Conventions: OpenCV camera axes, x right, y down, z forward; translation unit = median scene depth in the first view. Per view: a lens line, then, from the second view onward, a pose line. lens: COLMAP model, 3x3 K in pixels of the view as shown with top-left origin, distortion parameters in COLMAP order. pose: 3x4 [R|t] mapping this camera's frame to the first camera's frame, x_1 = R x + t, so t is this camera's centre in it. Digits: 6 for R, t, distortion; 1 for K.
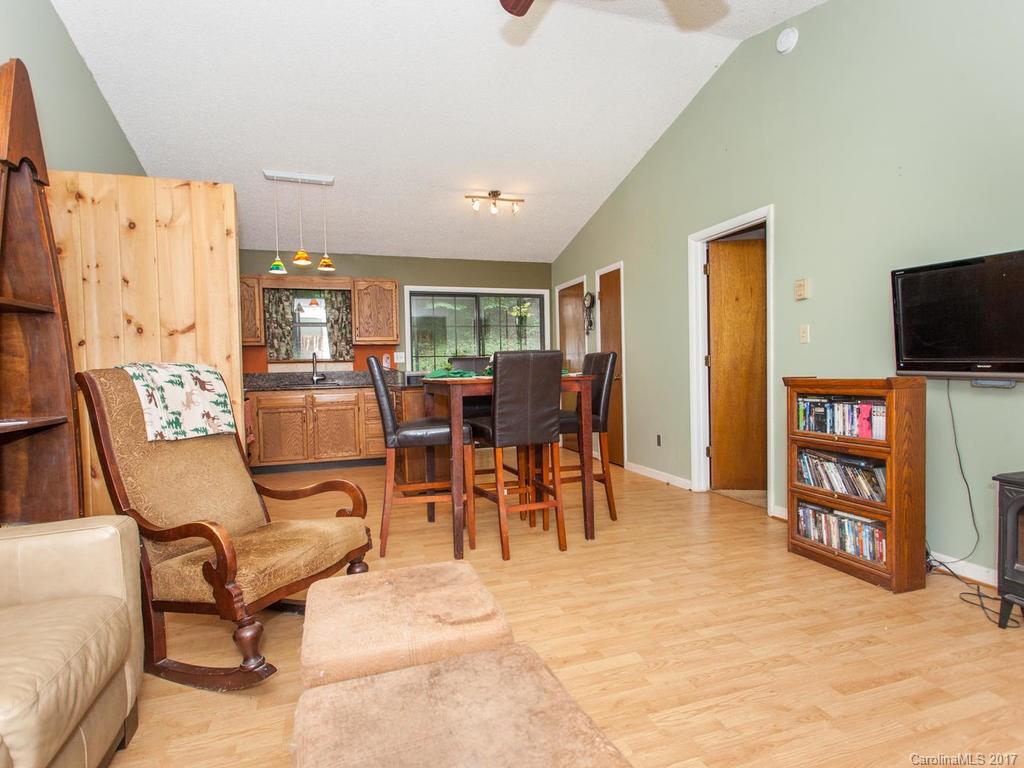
lens RADIAL K [[543.2, 0, 513.2], [0, 543.2, 385.2], [0, 0, 1]] dist [0.001596, 0.001436]
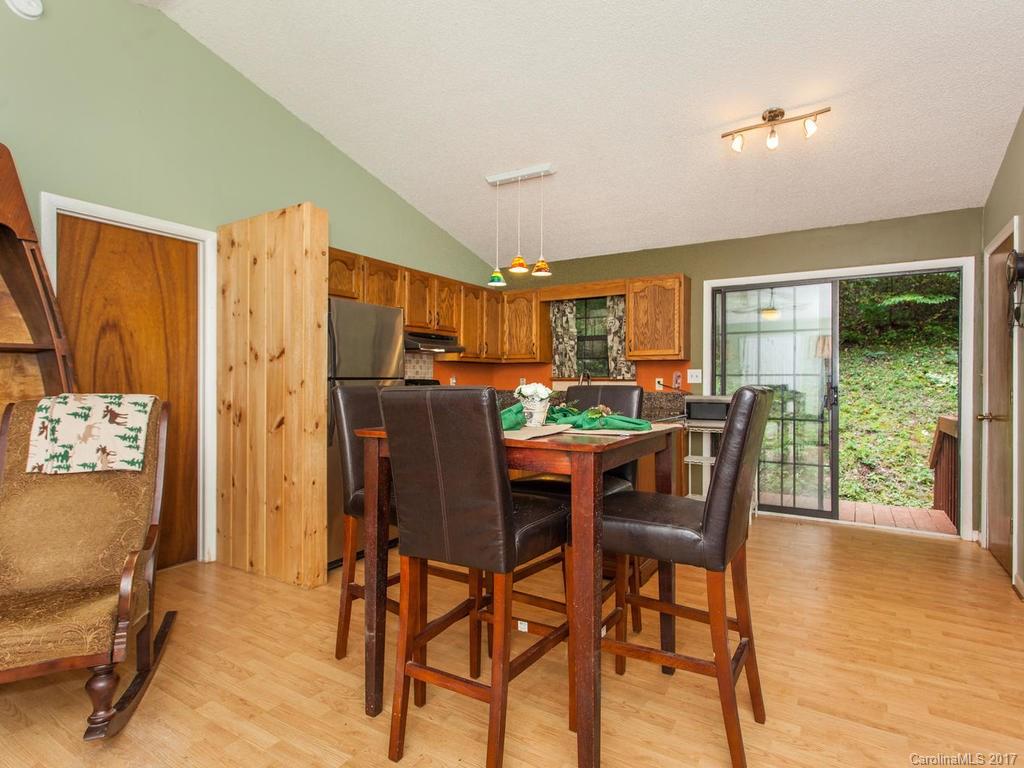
lens RADIAL K [[543.2, 0, 509.8], [0, 543.2, 383.3], [0, 0, 1]] dist [0.001596, 0.001436]
pose [[0.635338, 0.026448, -0.771781, 0.240249], [-0.040380, 0.999184, 0.000999, -0.035453], [0.771177, 0.030530, 0.635888, 0.358735]]
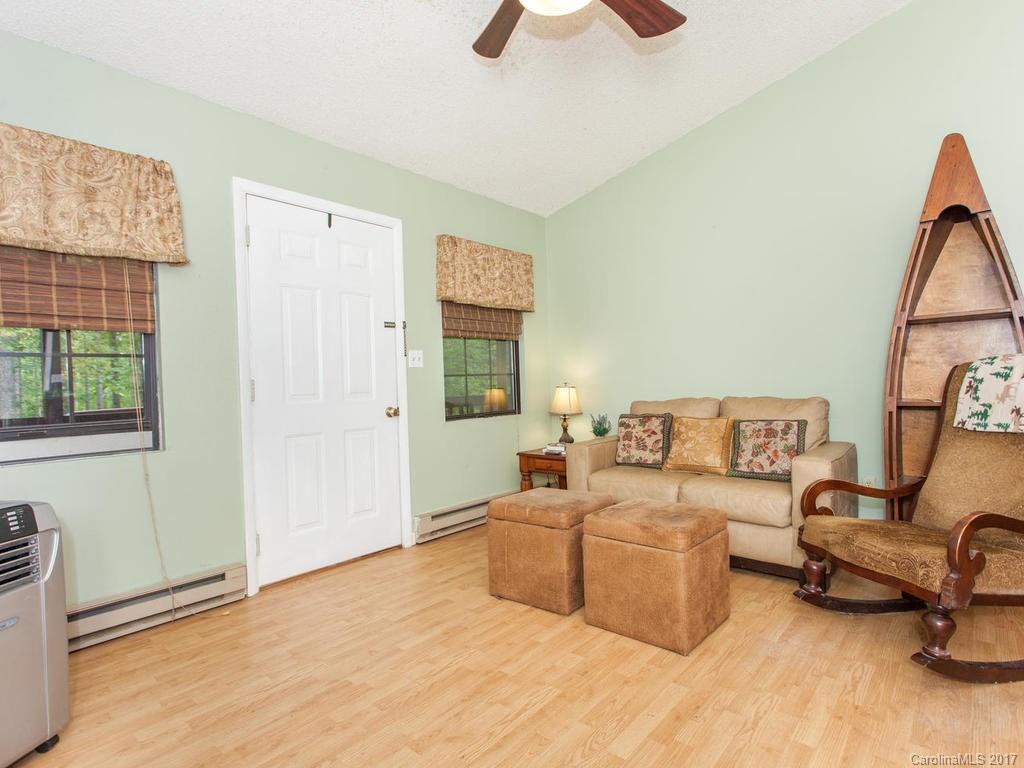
lens RADIAL K [[543.2, 0, 512.7], [0, 543.2, 388.9], [0, 0, 1]] dist [0.001596, 0.001436]
pose [[-0.855295, 0.052009, -0.515525, 0.238364], [0.030692, 0.998288, 0.049794, -0.020640], [0.517232, 0.026766, -0.855427, 0.511886]]
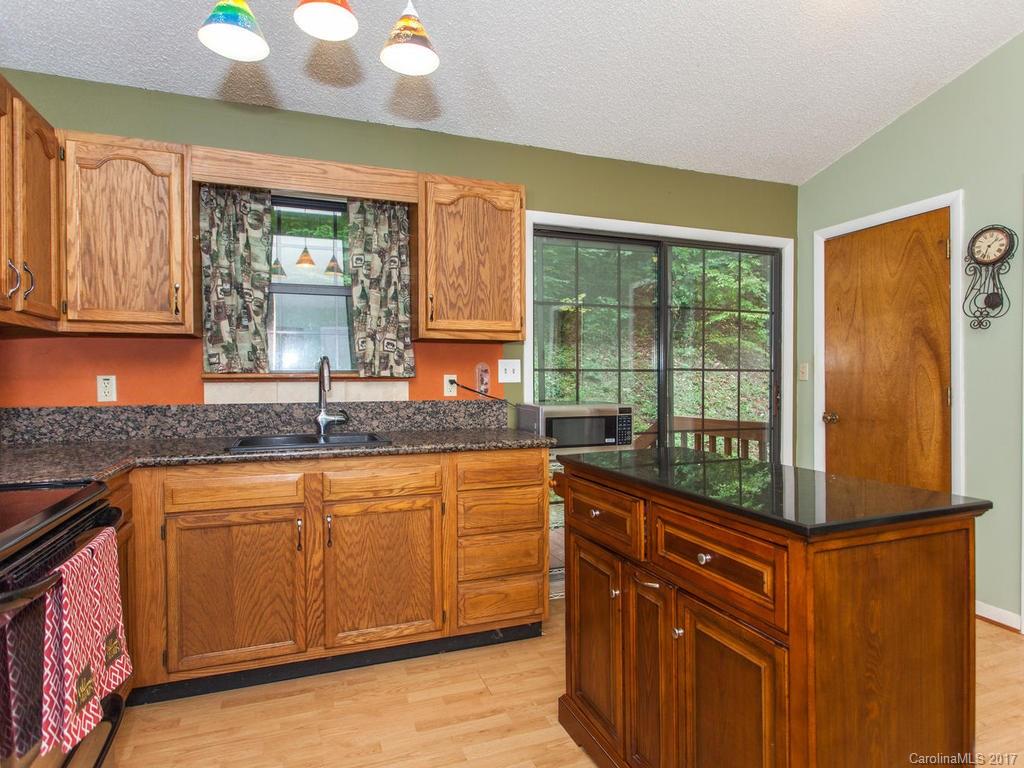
lens RADIAL K [[584.9, 0, 514.5], [0, 584.9, 385.1], [0, 0, 1]] dist [-0.004027, 0.000190]
pose [[0.999173, 0.018181, 0.036367, -0.250982], [-0.017520, 0.999677, -0.018412, -0.034855], [-0.036690, 0.017760, 0.999169, 0.590361]]
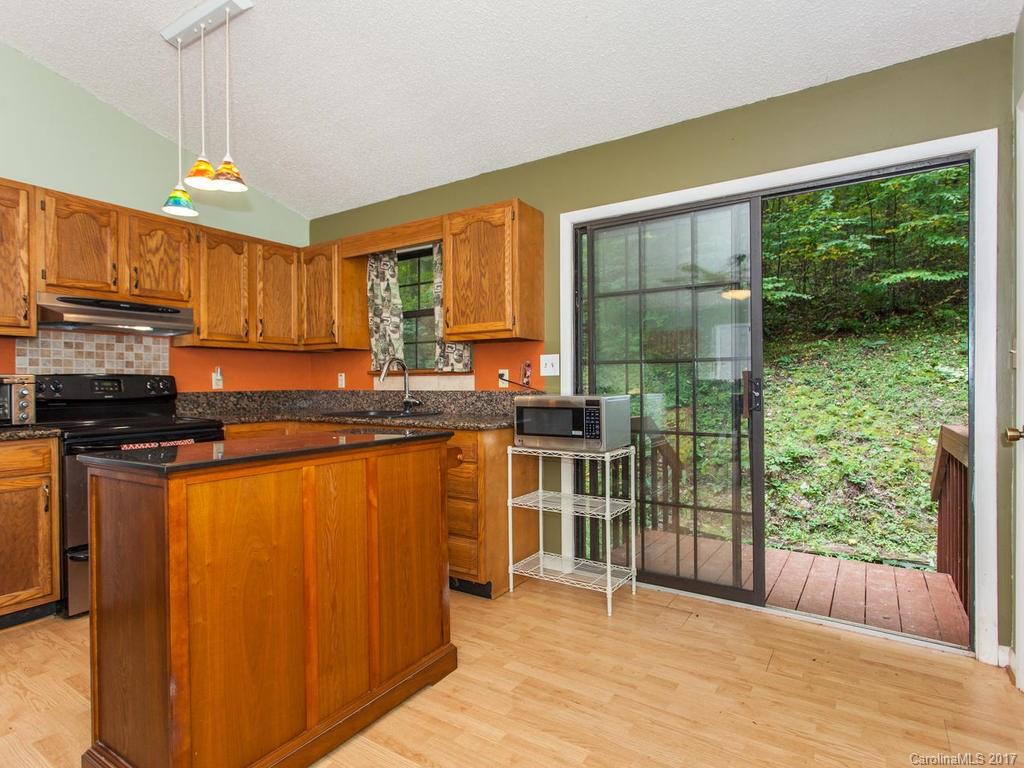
lens RADIAL K [[543.2, 0, 510.0], [0, 543.2, 384.8], [0, 0, 1]] dist [0.001596, 0.001436]
pose [[0.618928, 0.020224, -0.785188, 0.167718], [-0.031753, 0.999496, 0.000714, -0.036915], [0.784806, 0.024490, 0.619258, 0.759350]]
